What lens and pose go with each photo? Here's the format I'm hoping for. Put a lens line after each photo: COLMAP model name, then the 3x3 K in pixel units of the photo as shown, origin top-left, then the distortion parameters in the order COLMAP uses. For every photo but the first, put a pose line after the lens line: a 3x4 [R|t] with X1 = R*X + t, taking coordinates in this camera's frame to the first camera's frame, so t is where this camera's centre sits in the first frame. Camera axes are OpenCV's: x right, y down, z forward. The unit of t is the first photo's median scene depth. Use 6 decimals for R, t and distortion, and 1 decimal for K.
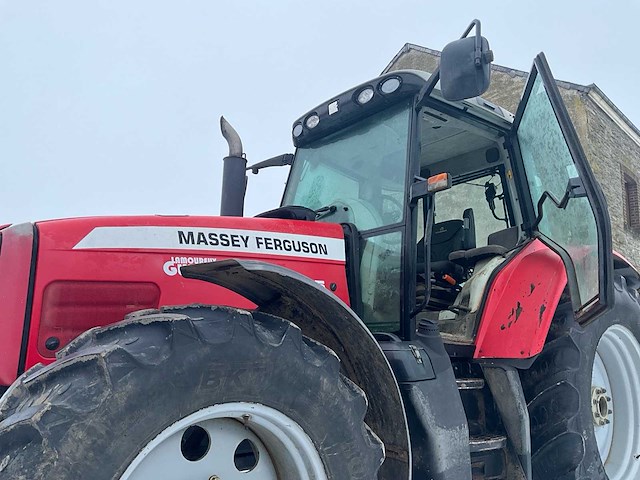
lens RADIAL K [[525.3, 0, 322.3], [0, 525.3, 236.8], [0, 0, 1]] dist [0.098153, -0.174416]
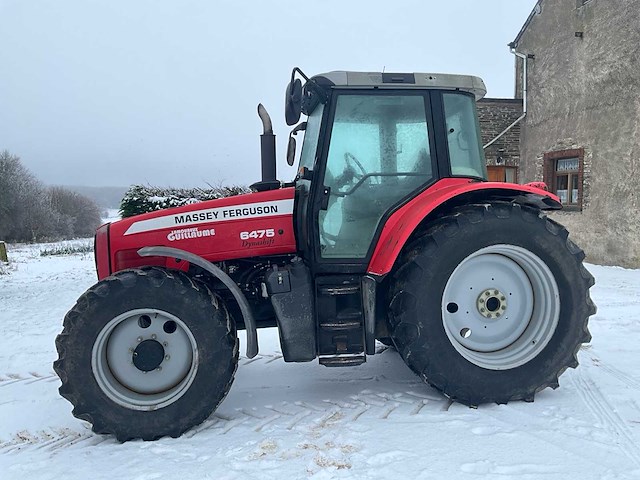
lens RADIAL K [[525.3, 0, 322.3], [0, 525.3, 236.8], [0, 0, 1]] dist [0.098153, -0.174416]
pose [[0.847623, -0.017355, -0.530315, 1.695867], [0.157870, 0.962450, 0.220832, -0.394127], [0.506569, -0.270903, 0.818535, -0.490526]]
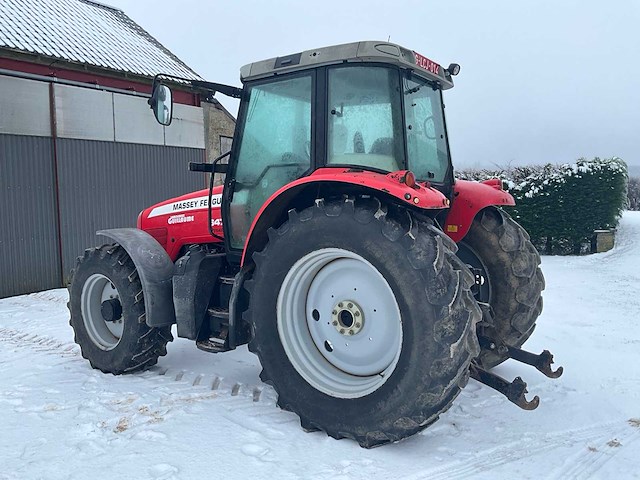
lens RADIAL K [[525.3, 0, 322.3], [0, 525.3, 236.8], [0, 0, 1]] dist [0.098153, -0.174416]
pose [[0.233282, 0.045719, -0.971334, 3.071863], [0.231388, 0.967593, 0.101115, 0.060175], [0.944478, -0.248343, 0.215143, 1.482523]]
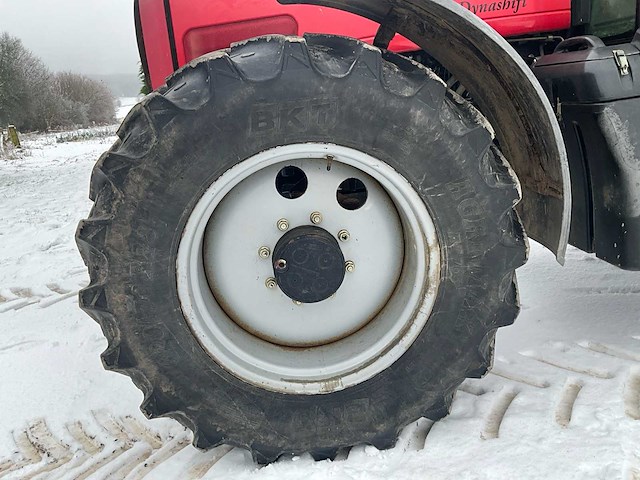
lens RADIAL K [[525.3, 0, 322.3], [0, 525.3, 236.8], [0, 0, 1]] dist [0.098153, -0.174416]
pose [[0.829162, 0.069511, -0.554670, 0.343347], [0.205134, 0.885182, 0.417580, 0.070593], [0.520011, -0.460023, 0.719700, 0.249379]]
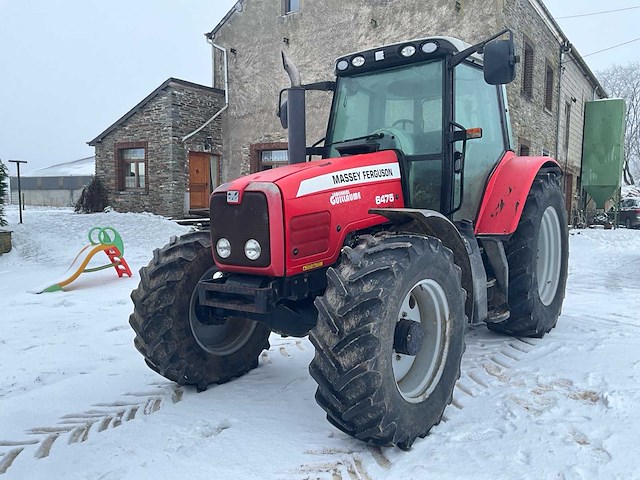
lens RADIAL K [[525.3, 0, 322.3], [0, 525.3, 236.8], [0, 0, 1]] dist [0.098153, -0.174416]
pose [[0.978039, -0.052207, 0.201780, -0.866919], [-0.009600, 0.955810, 0.293828, -0.414638], [-0.208203, -0.289312, 0.934318, -0.742947]]
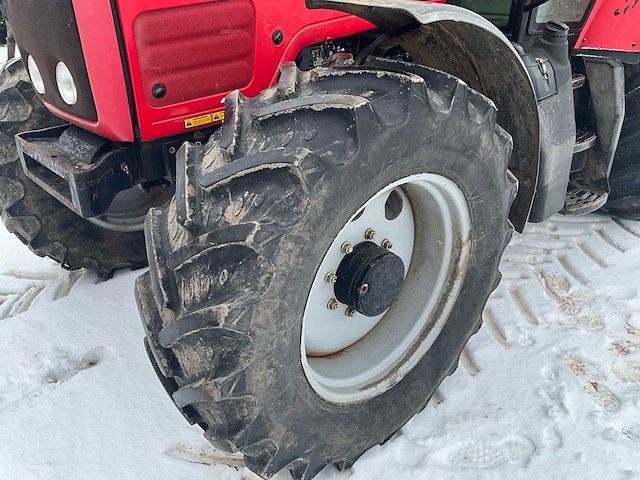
lens RADIAL K [[525.3, 0, 322.3], [0, 525.3, 236.8], [0, 0, 1]] dist [0.098153, -0.174416]
pose [[0.999301, -0.034317, 0.014799, -0.291828], [0.017259, 0.775011, 0.631712, -0.178455], [-0.033147, -0.631016, 0.775062, 0.184869]]
